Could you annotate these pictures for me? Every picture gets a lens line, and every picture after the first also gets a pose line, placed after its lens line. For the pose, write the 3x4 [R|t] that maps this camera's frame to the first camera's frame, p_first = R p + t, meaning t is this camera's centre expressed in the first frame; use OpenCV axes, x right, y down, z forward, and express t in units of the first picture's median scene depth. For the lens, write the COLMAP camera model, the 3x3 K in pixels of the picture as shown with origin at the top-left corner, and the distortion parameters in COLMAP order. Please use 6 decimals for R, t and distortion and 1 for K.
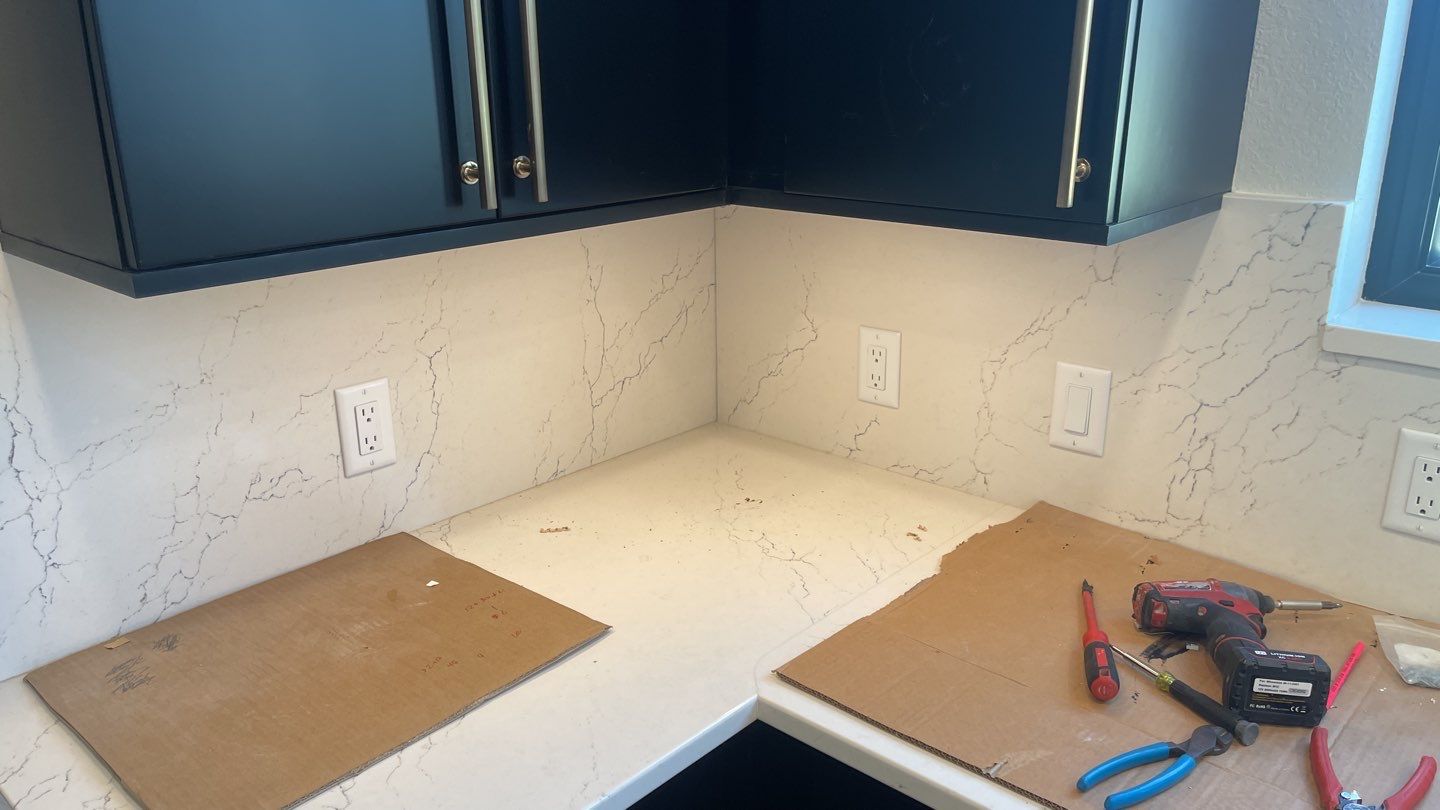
lens RADIAL K [[1044.7, 0, 705.3], [0, 1044.7, 402.1], [0, 0, 1]] dist [-0.000638, -0.001981]
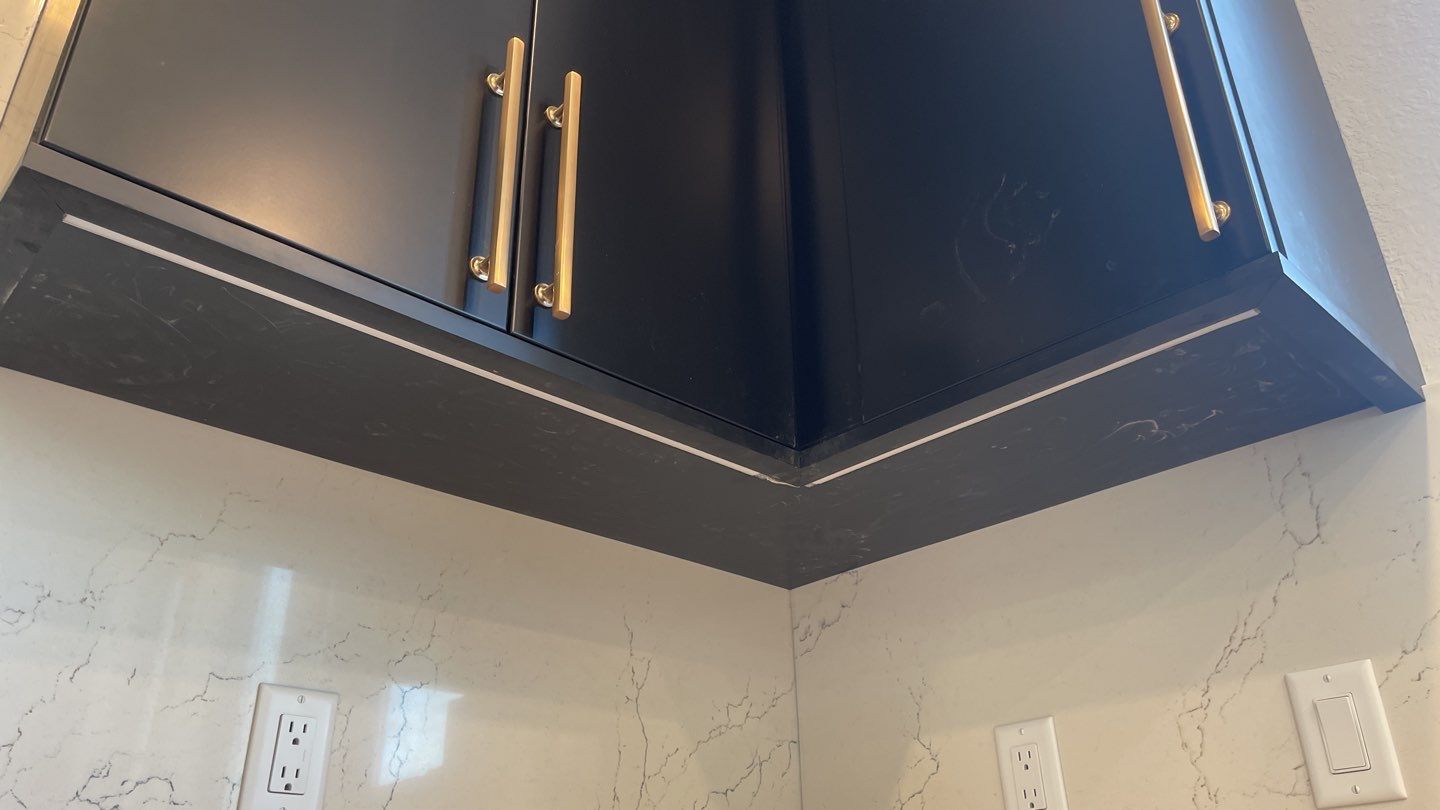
lens RADIAL K [[1082.8, 0, 717.2], [0, 1082.8, 410.5], [0, 0, 1]] dist [0.037571, -0.048508]
pose [[0.997265, -0.036897, -0.064041, 0.011693], [-0.018744, 0.711890, -0.702041, 0.312102], [0.071493, 0.701321, 0.709251, 0.297370]]
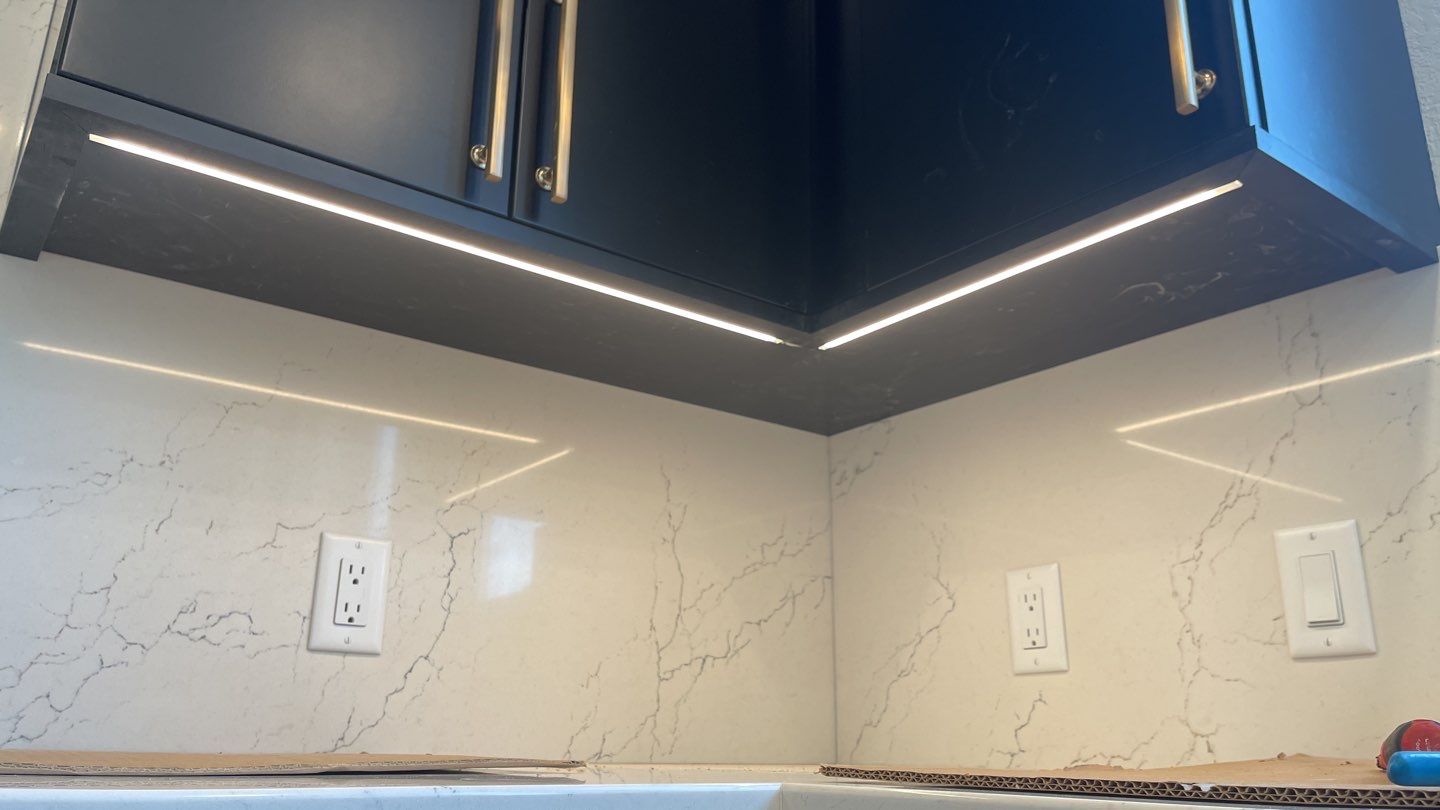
lens RADIAL K [[1082.8, 0, 717.2], [0, 1082.8, 410.5], [0, 0, 1]] dist [0.037571, -0.048508]
pose [[0.983737, -0.028974, -0.177261, 0.085714], [-0.078134, 0.819601, -0.567582, 0.307122], [0.161728, 0.572202, 0.804008, 0.258109]]
